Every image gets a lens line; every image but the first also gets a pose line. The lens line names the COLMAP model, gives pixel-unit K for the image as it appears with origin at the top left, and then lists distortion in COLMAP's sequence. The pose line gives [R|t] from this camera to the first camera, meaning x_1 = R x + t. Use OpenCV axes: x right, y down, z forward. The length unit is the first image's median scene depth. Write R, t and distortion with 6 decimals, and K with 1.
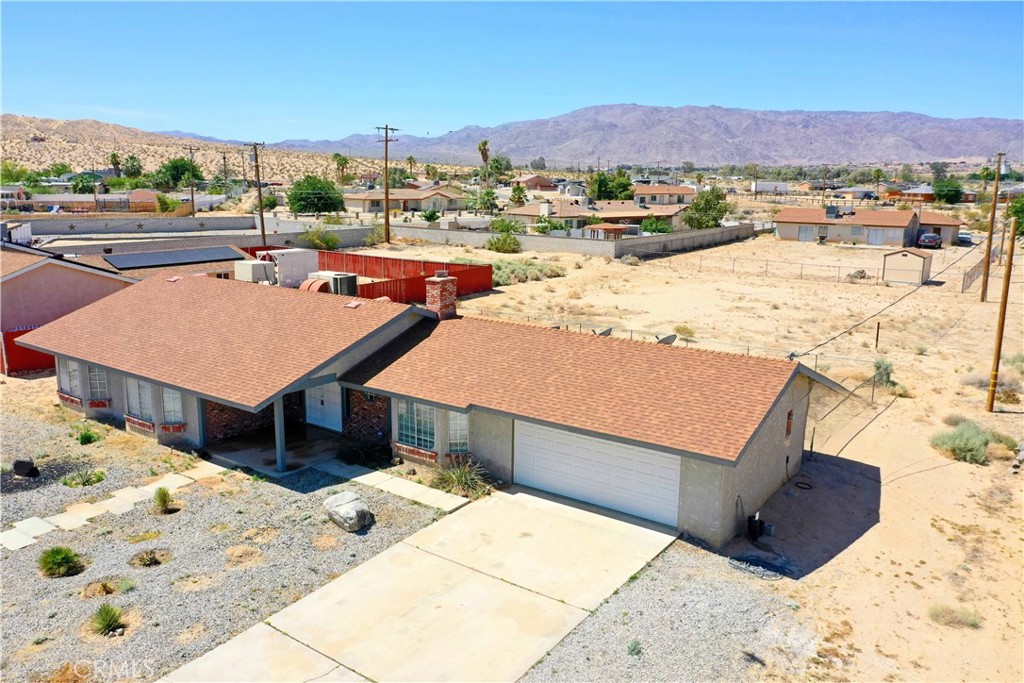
lens RADIAL K [[804.4, 0, 506.6], [0, 804.4, 328.8], [0, 0, 1]] dist [-0.010215, -0.006748]
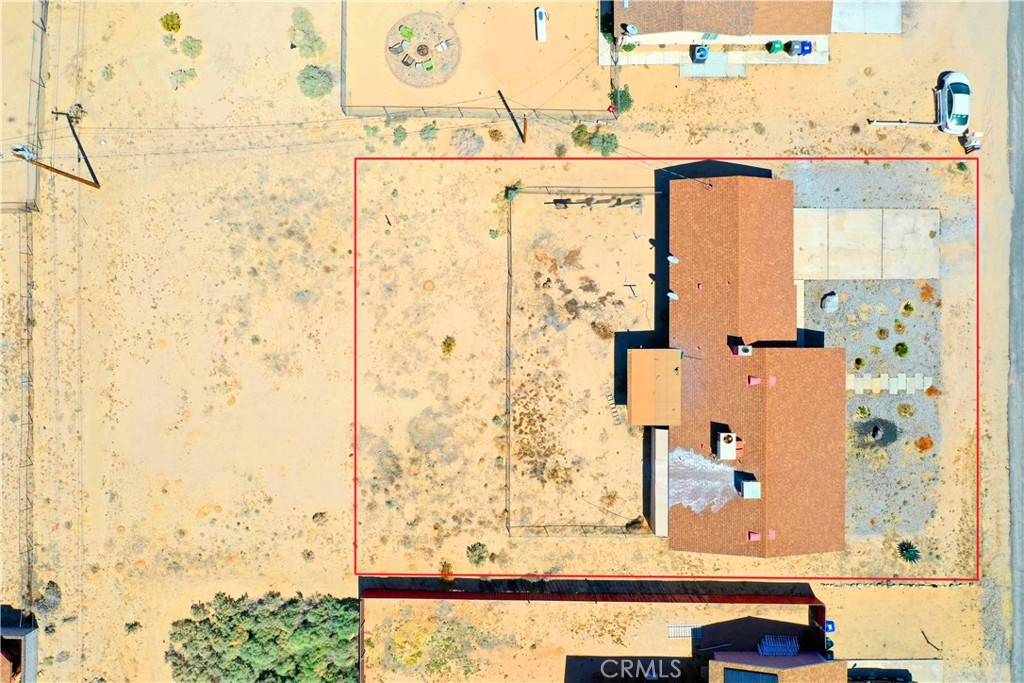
lens RADIAL K [[804.4, 0, 506.6], [0, 804.4, 328.8], [0, 0, 1]] dist [-0.010215, -0.006748]
pose [[-0.588227, -0.808696, 0.000144, 0.375058], [0.153516, -0.111489, 0.981837, -2.544836], [-0.793991, 0.577565, 0.189729, 1.291150]]
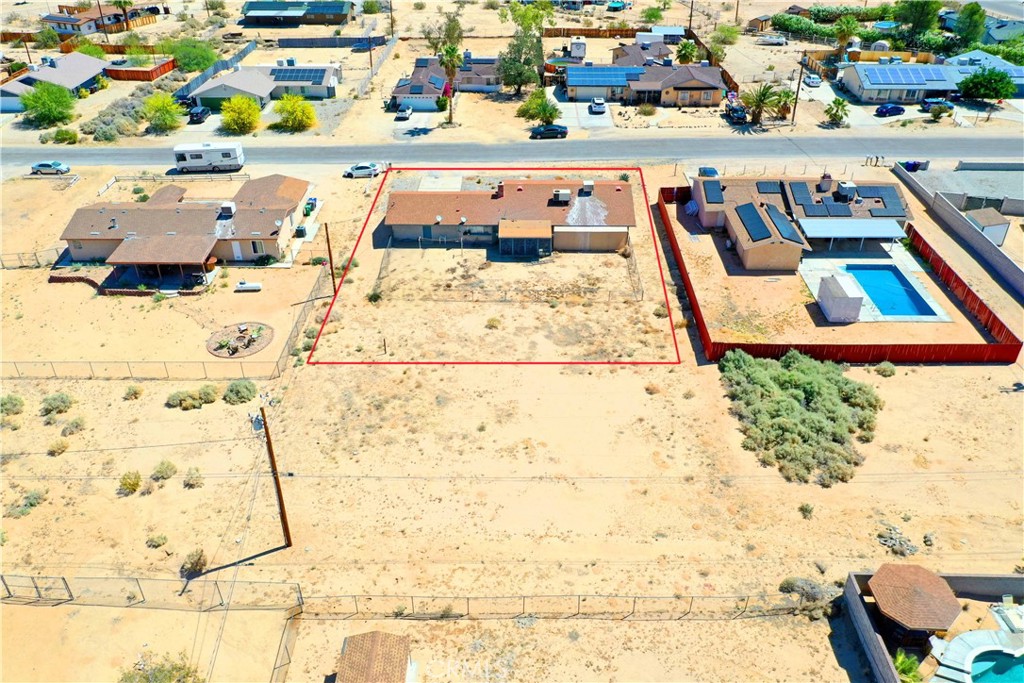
lens RADIAL K [[804.4, 0, 506.6], [0, 804.4, 328.8], [0, 0, 1]] dist [-0.010215, -0.006748]
pose [[-0.817396, 0.304077, -0.489285, 1.966927], [-0.110804, 0.750496, 0.651520, -2.048754], [0.565319, 0.586765, -0.579759, 3.872432]]
